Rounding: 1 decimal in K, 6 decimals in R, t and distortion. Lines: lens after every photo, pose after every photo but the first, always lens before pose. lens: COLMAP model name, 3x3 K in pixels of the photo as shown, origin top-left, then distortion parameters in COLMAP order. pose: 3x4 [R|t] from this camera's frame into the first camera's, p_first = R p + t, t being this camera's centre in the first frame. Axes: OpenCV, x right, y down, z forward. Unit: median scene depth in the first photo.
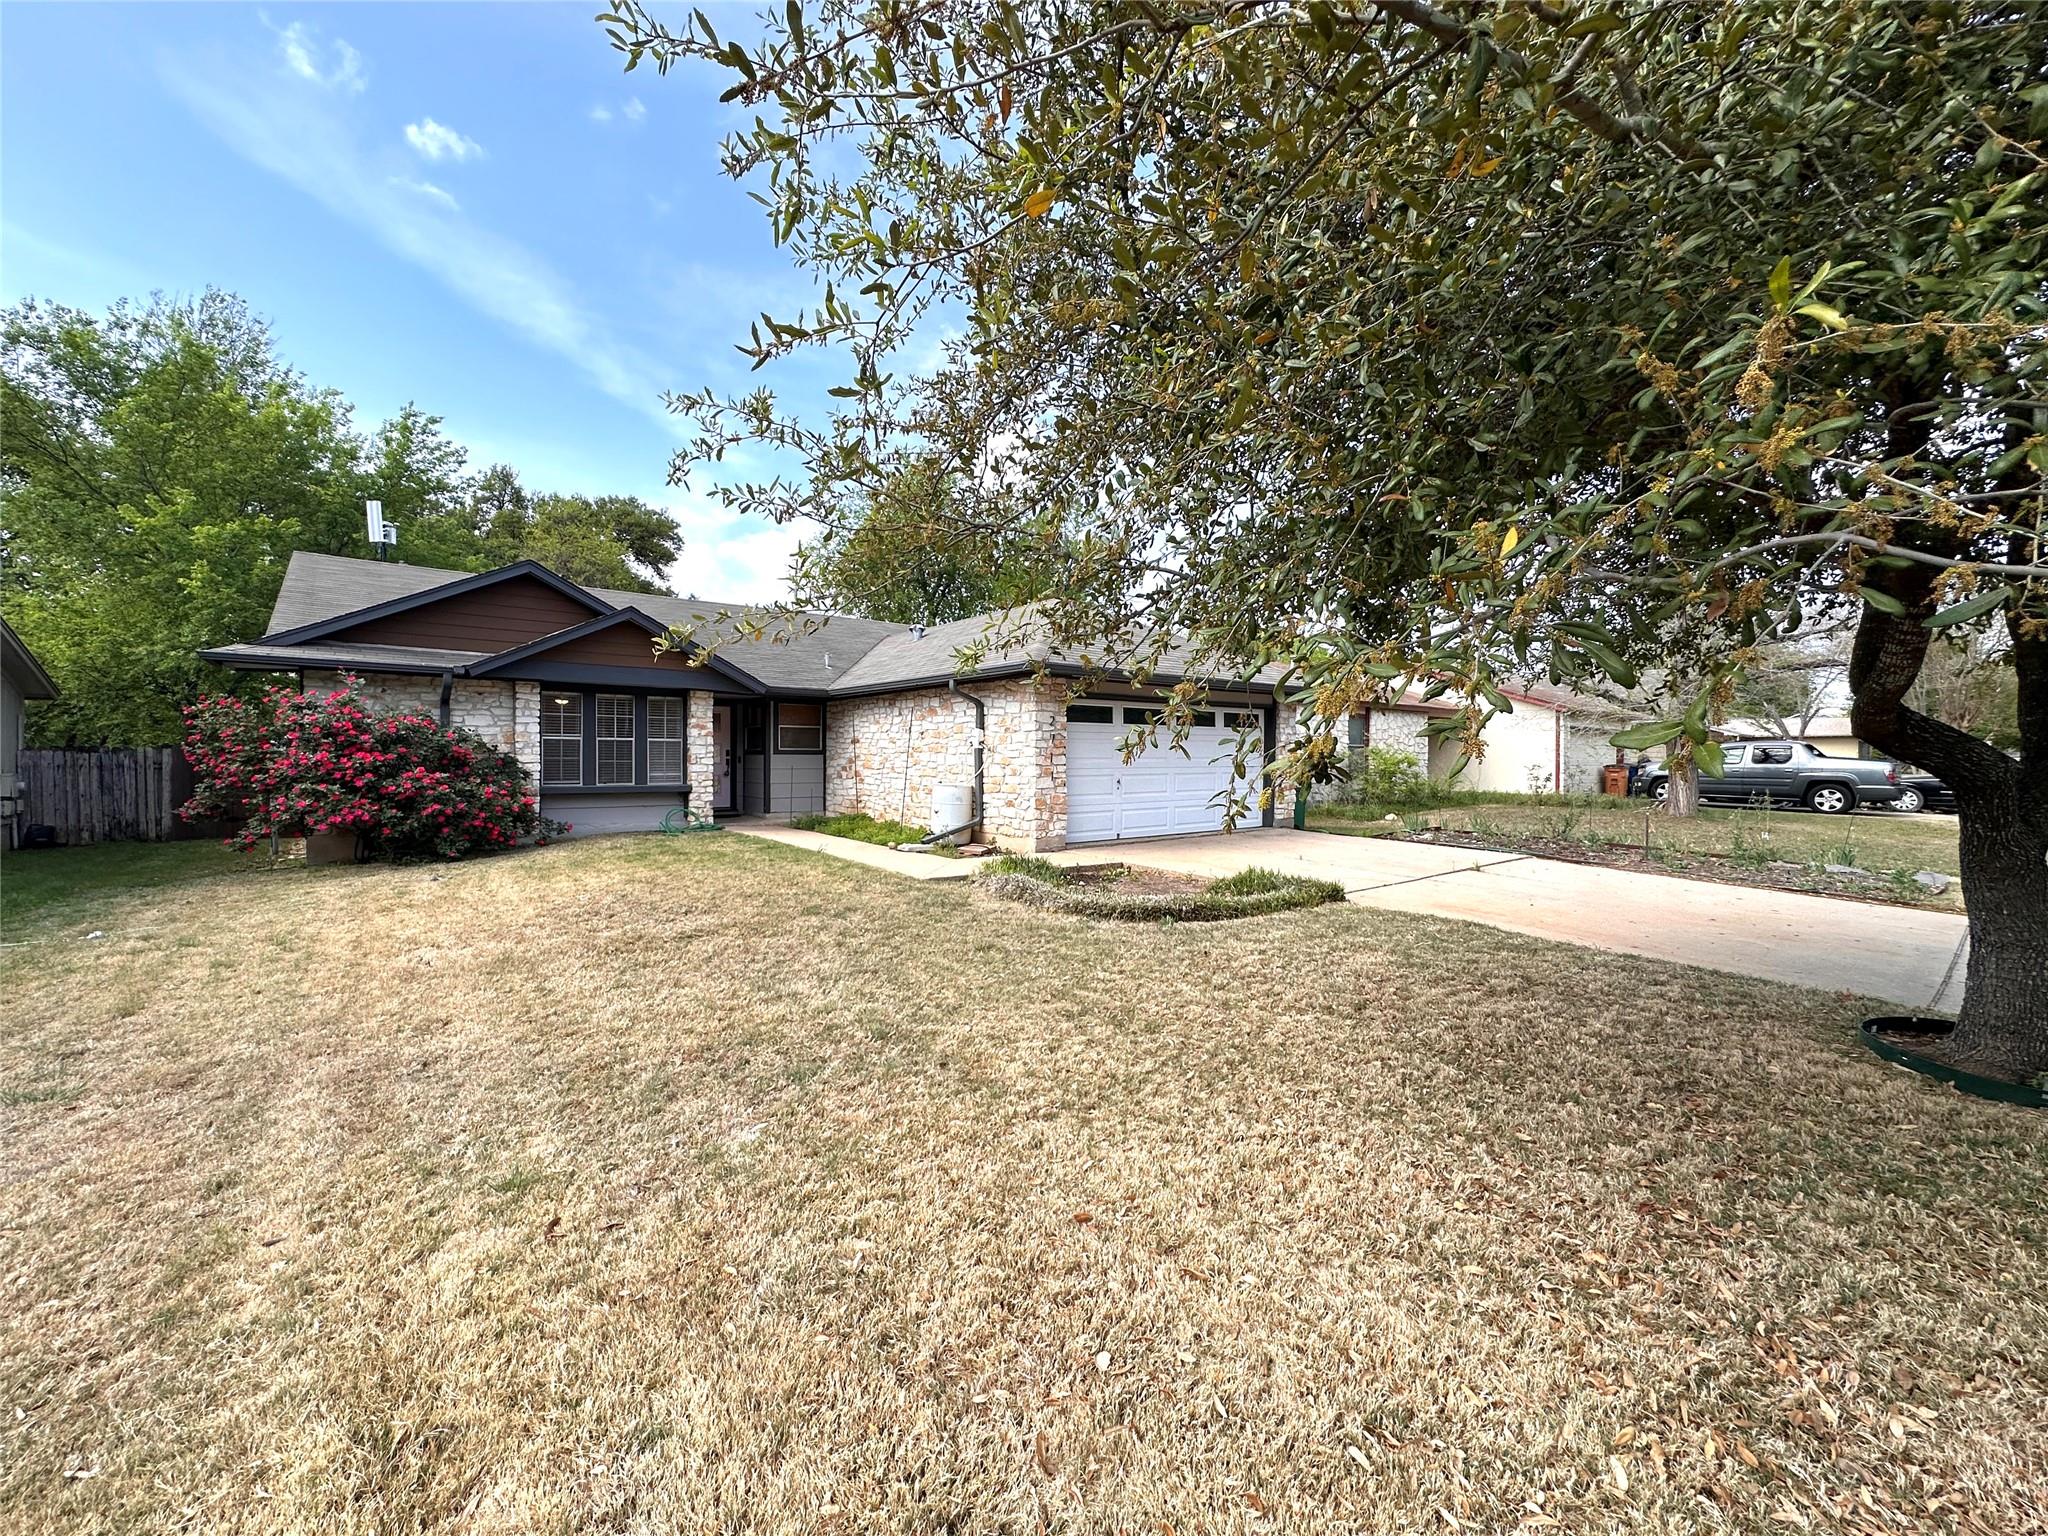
lens RADIAL K [[819.9, 0, 1027.1], [0, 819.9, 767.4], [0, 0, 1]] dist [-0.002084, 0.000306]
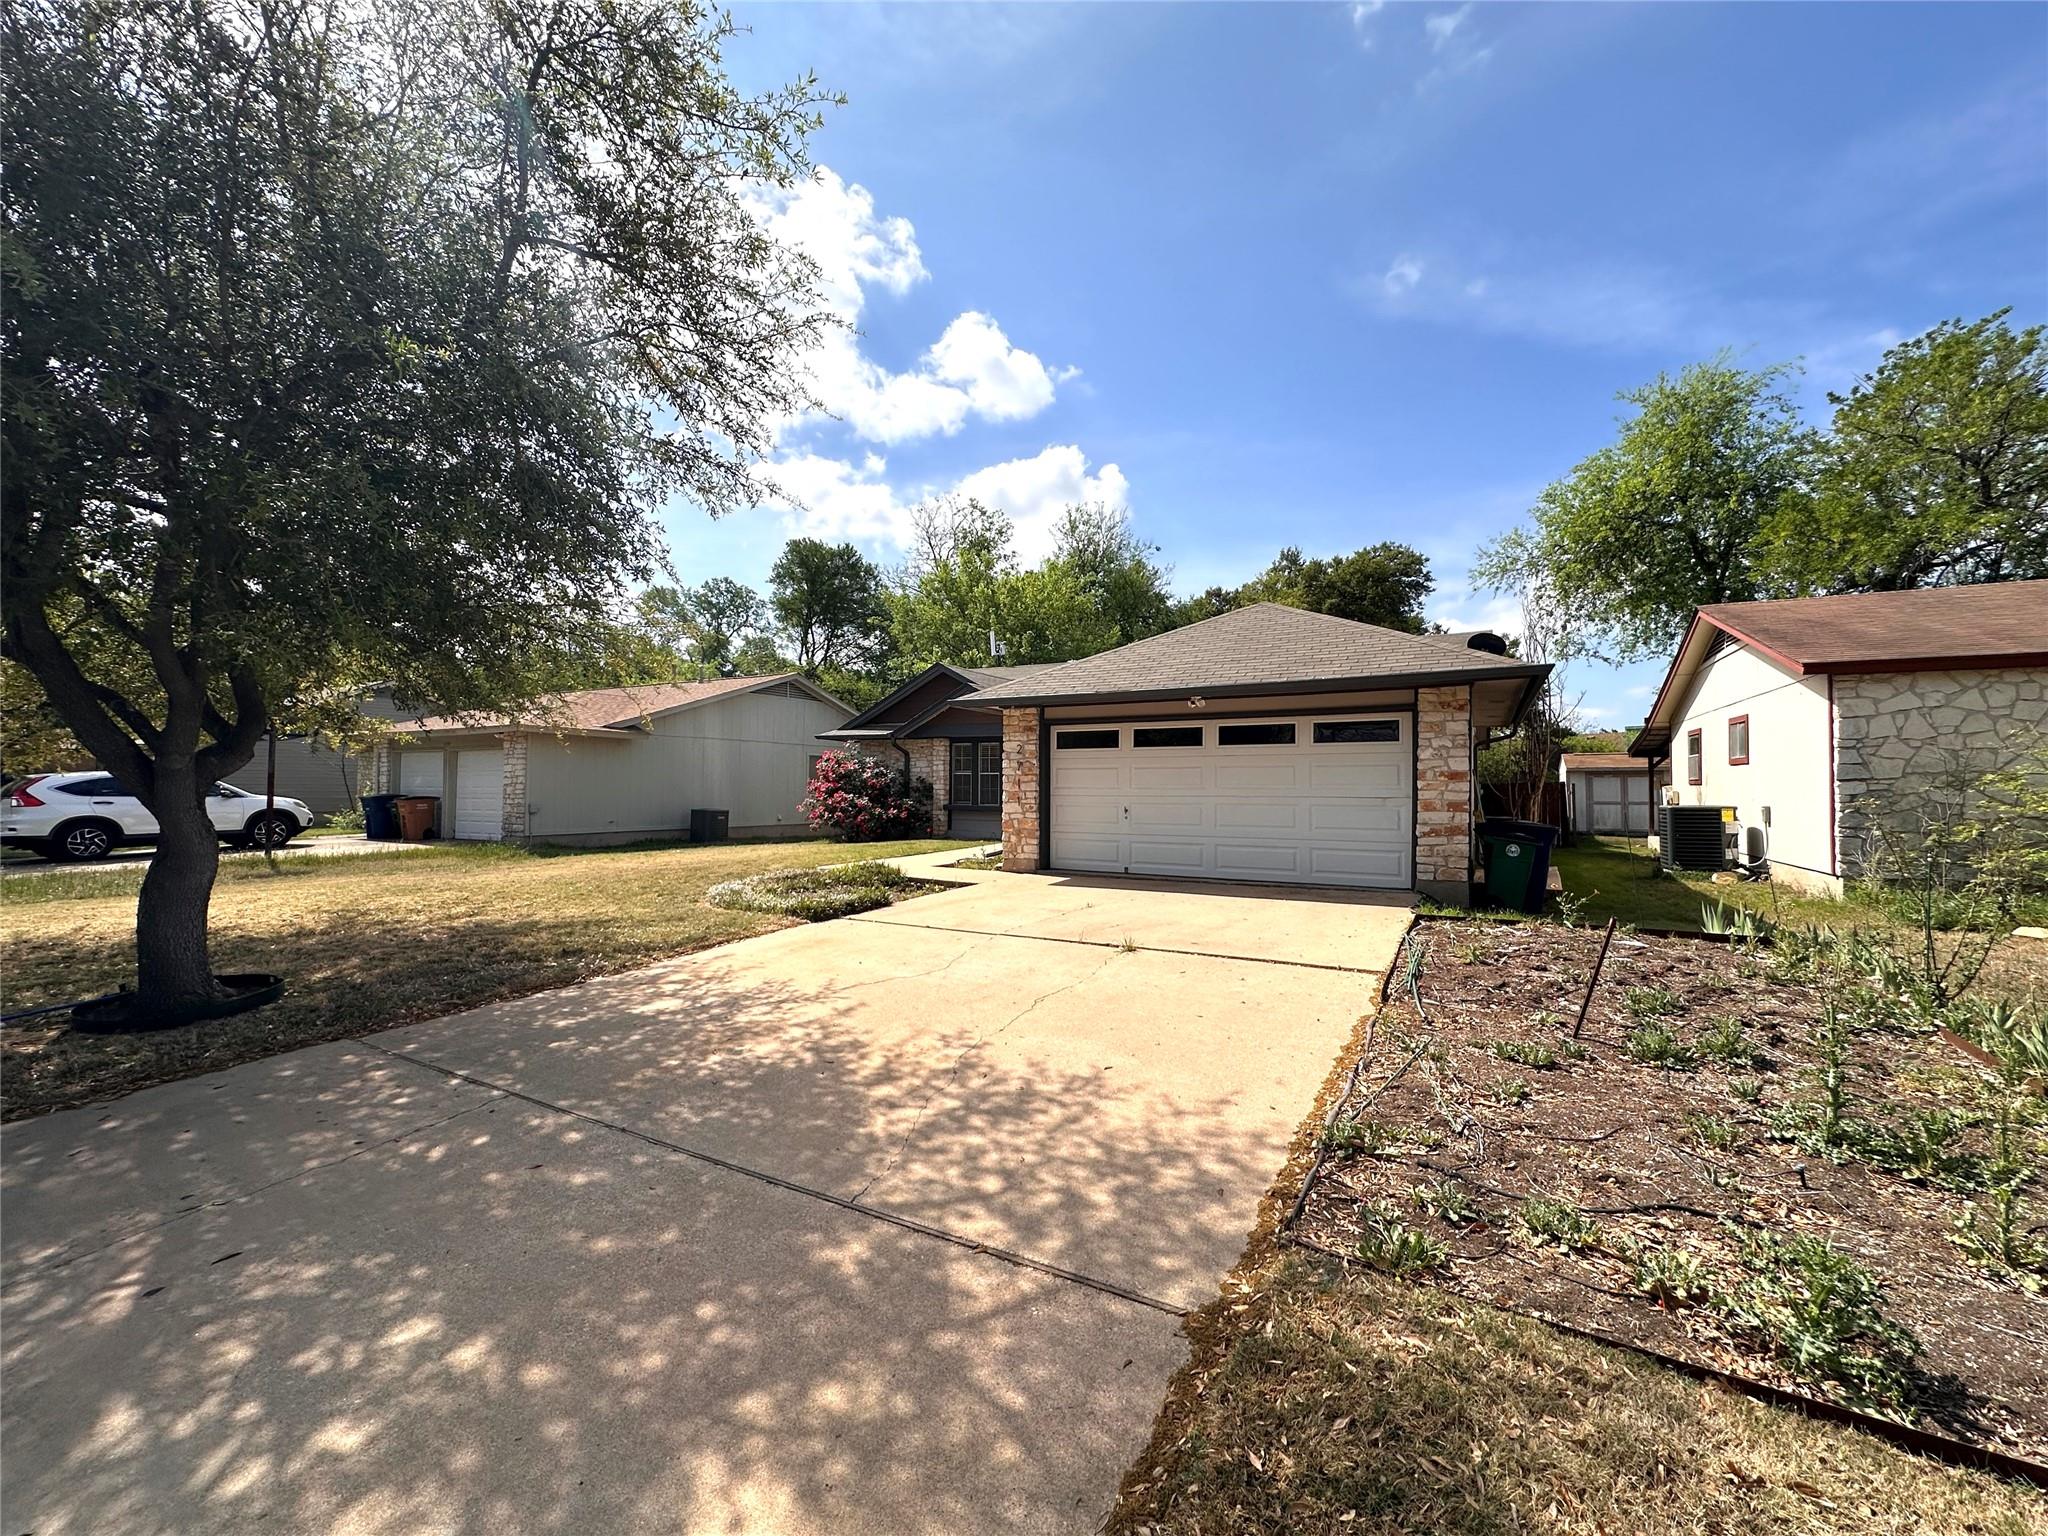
lens RADIAL K [[819.9, 0, 1027.1], [0, 819.9, 767.4], [0, 0, 1]] dist [-0.002084, 0.000306]
pose [[0.387081, -0.023721, -0.921741, 0.891150], [-0.014163, 0.999398, -0.031667, -0.000244], [0.921937, 0.025312, 0.386512, 0.524493]]
